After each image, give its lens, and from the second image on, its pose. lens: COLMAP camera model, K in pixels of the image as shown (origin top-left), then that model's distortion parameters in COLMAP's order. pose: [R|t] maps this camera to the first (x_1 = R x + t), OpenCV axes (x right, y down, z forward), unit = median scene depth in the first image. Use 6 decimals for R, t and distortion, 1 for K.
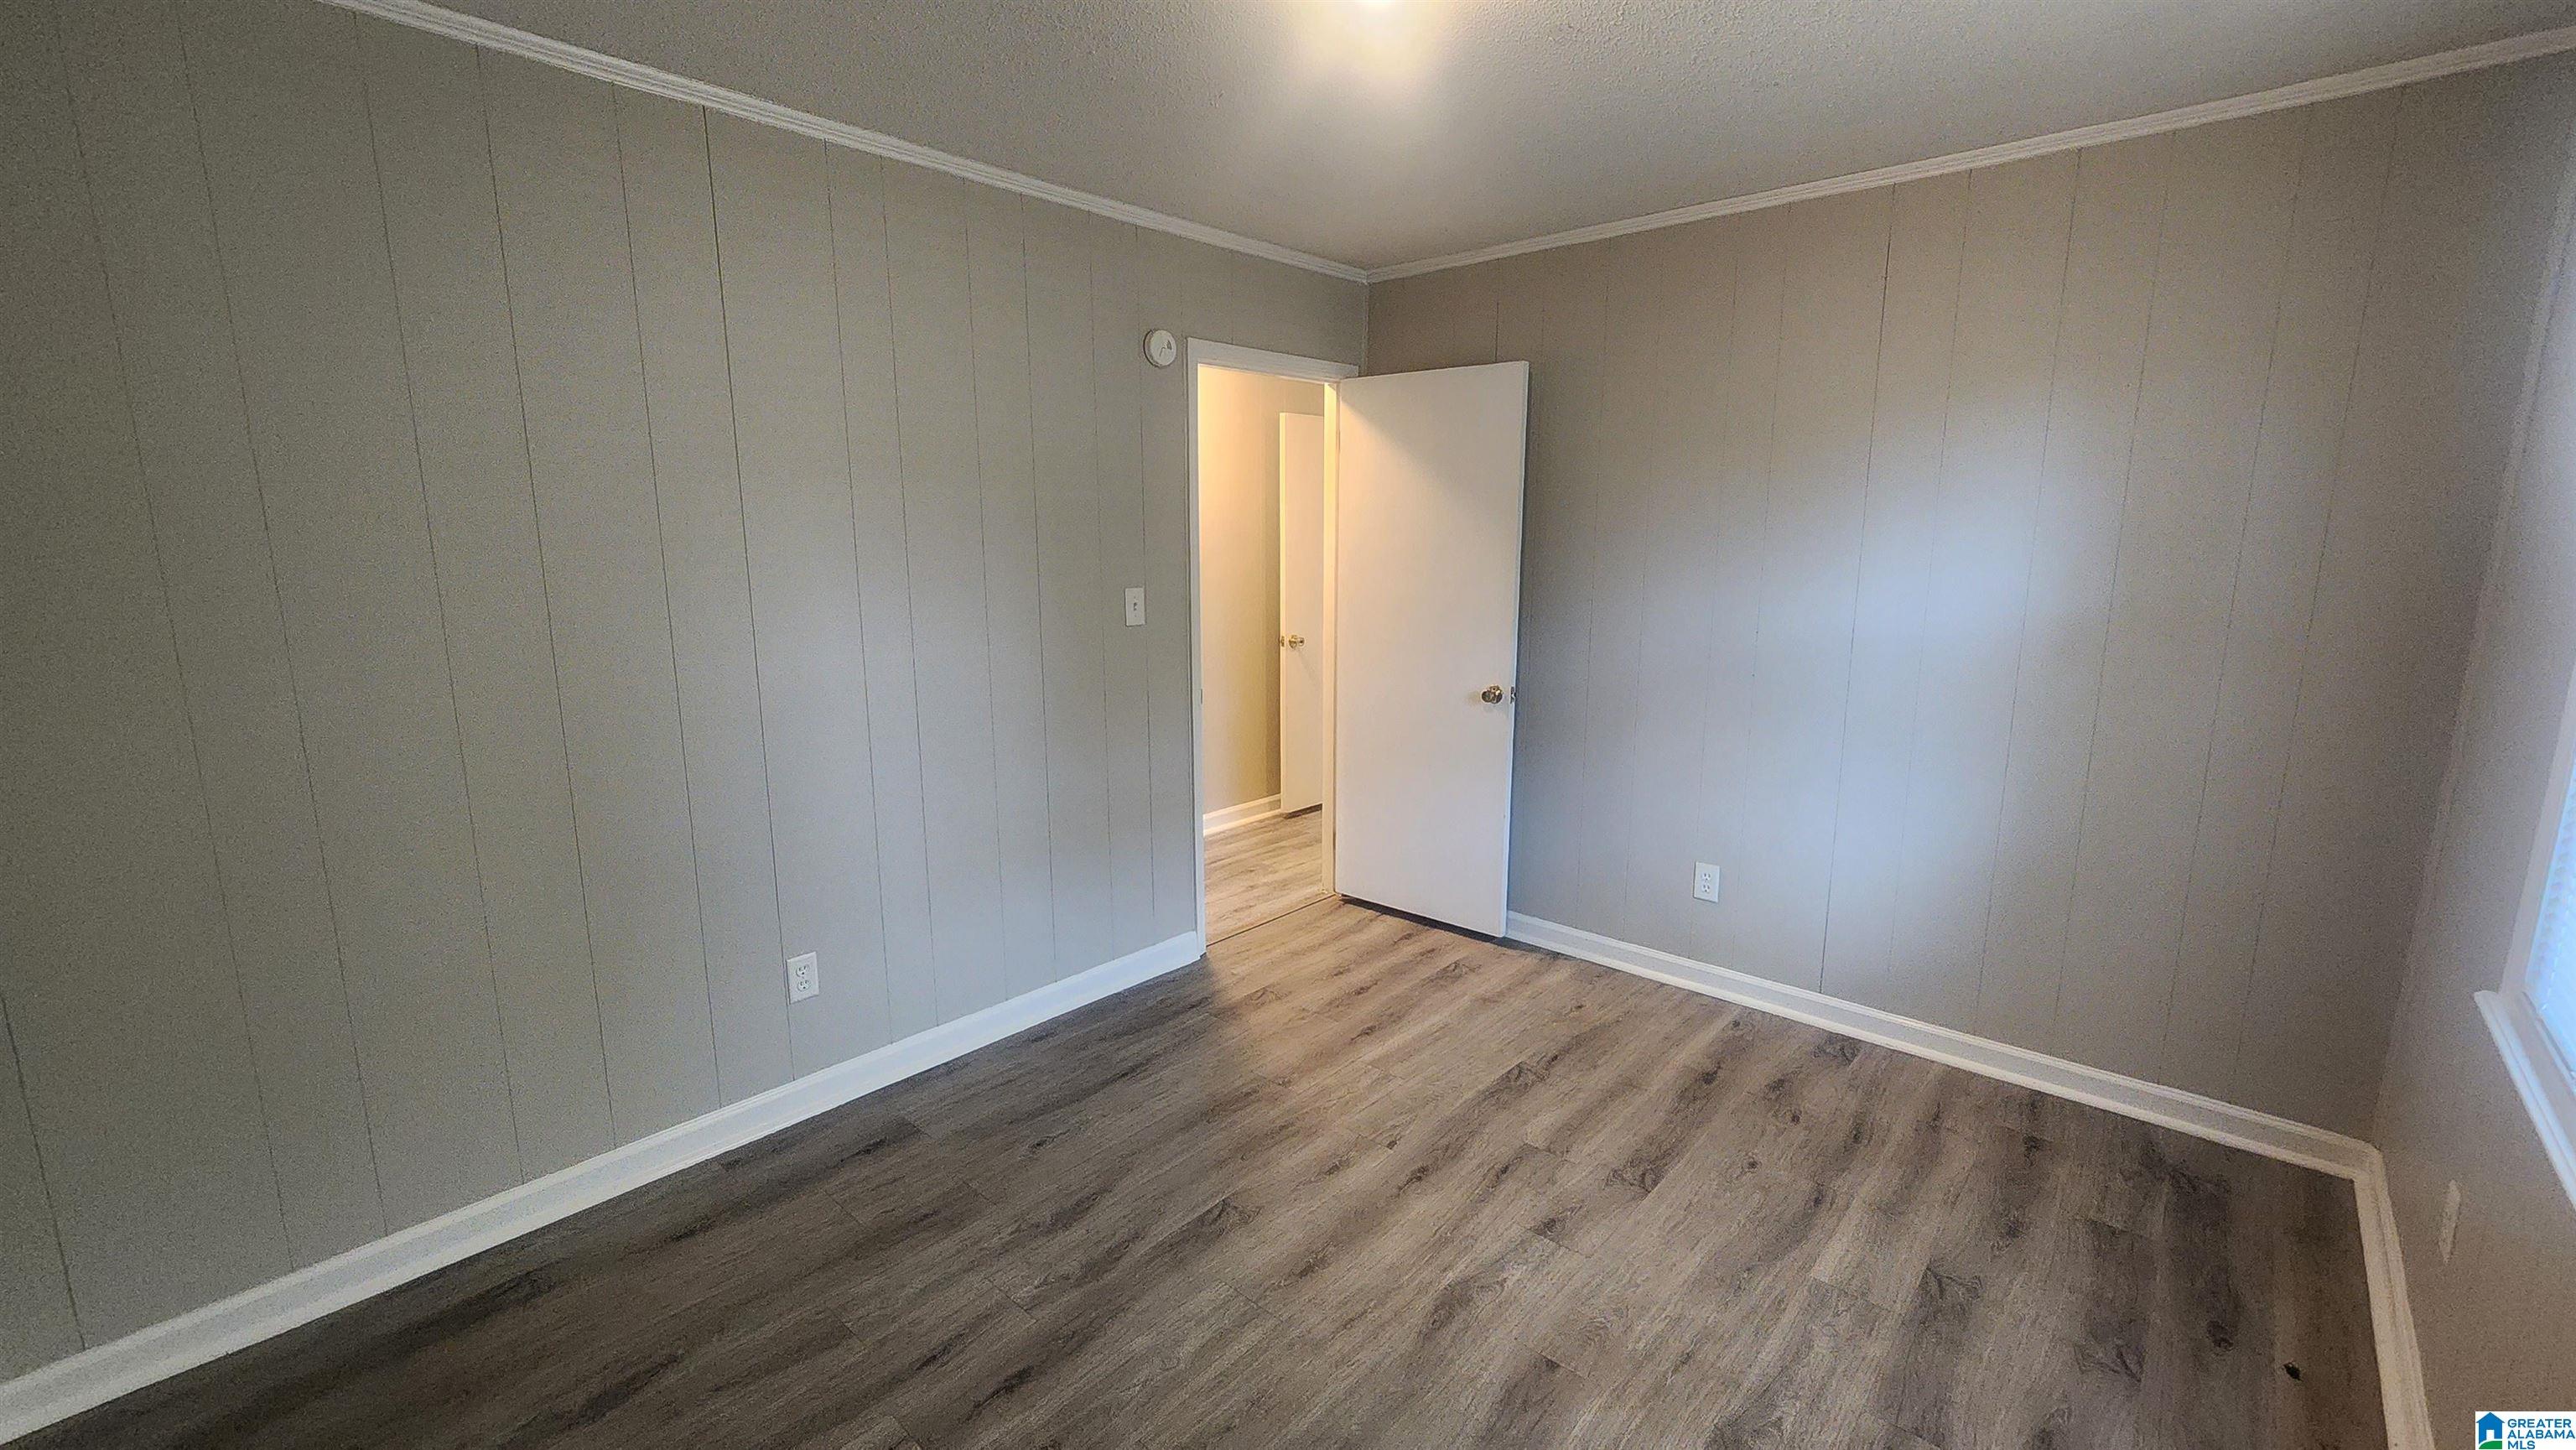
lens RADIAL K [[1055.7, 0, 1298.7], [0, 1055.7, 717.3], [0, 0, 1]] dist [-0.000141, -0.000055]
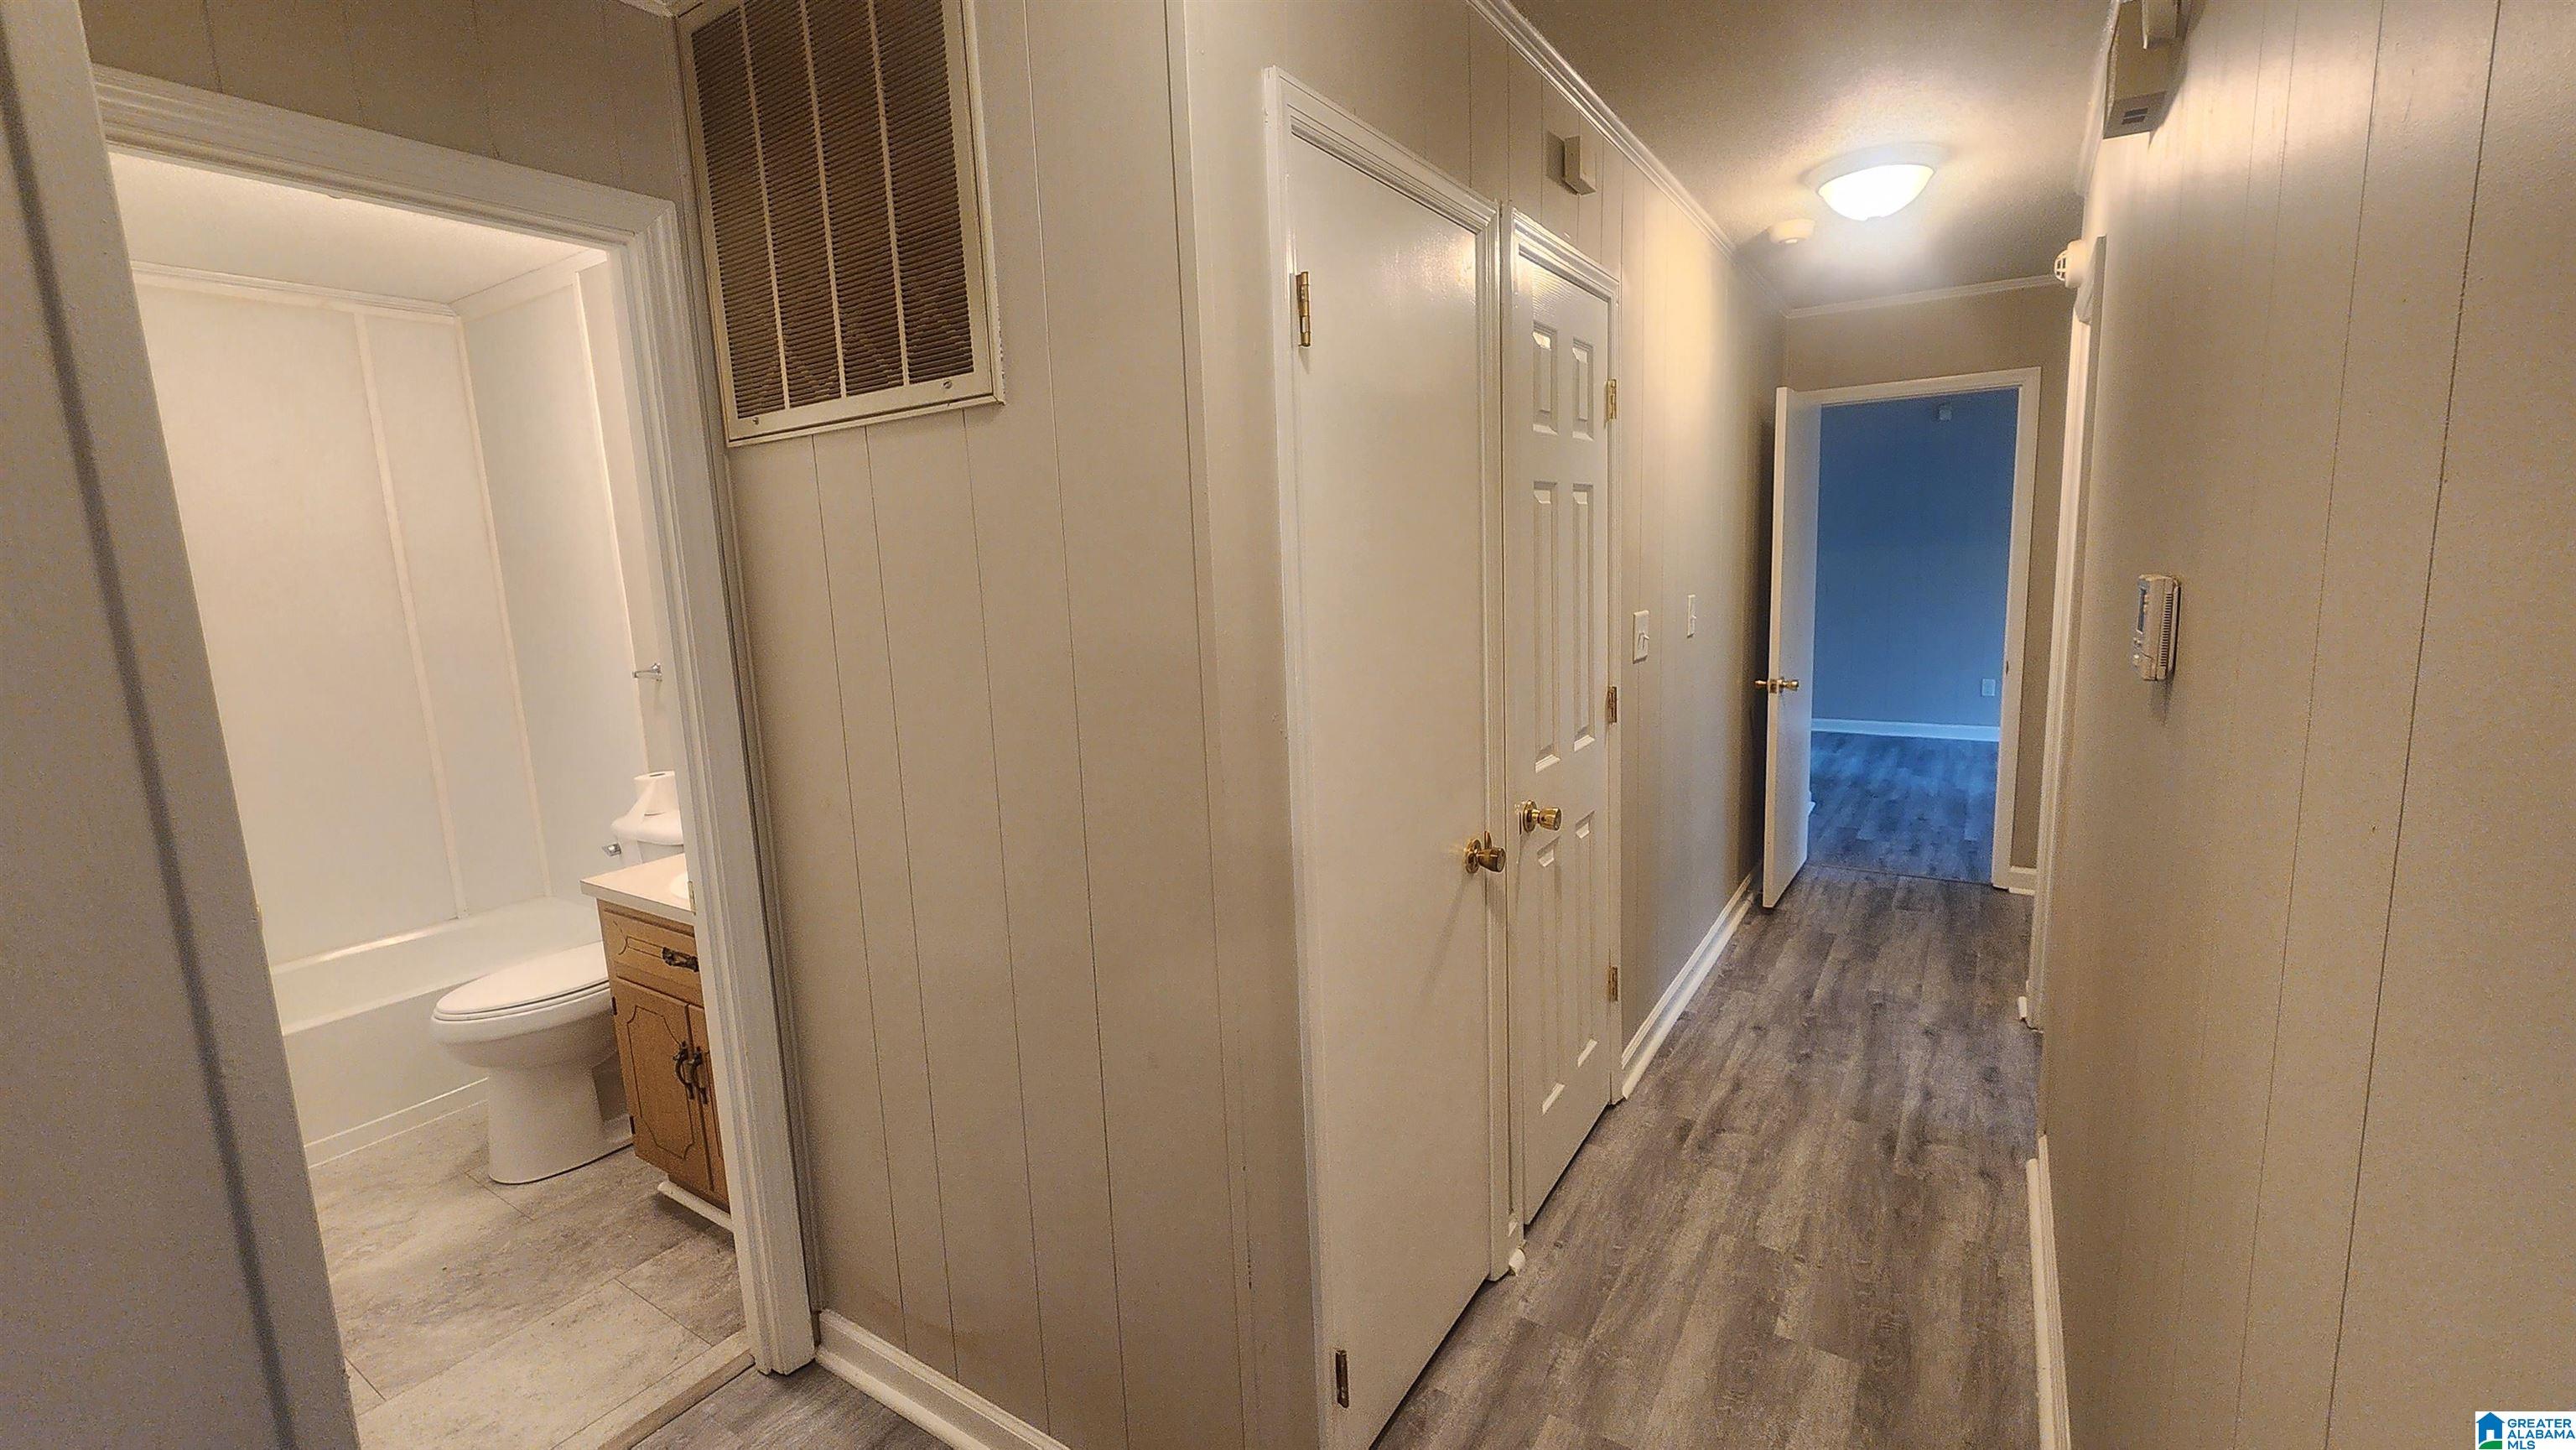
lens RADIAL K [[1055.7, 0, 1298.7], [0, 1055.7, 717.3], [0, 0, 1]] dist [-0.000141, -0.000055]
pose [[0.988312, -0.063907, 0.138400, -0.504220], [0.067718, 0.997439, -0.023002, -0.060224], [-0.136575, 0.032105, 0.990109, 0.311441]]
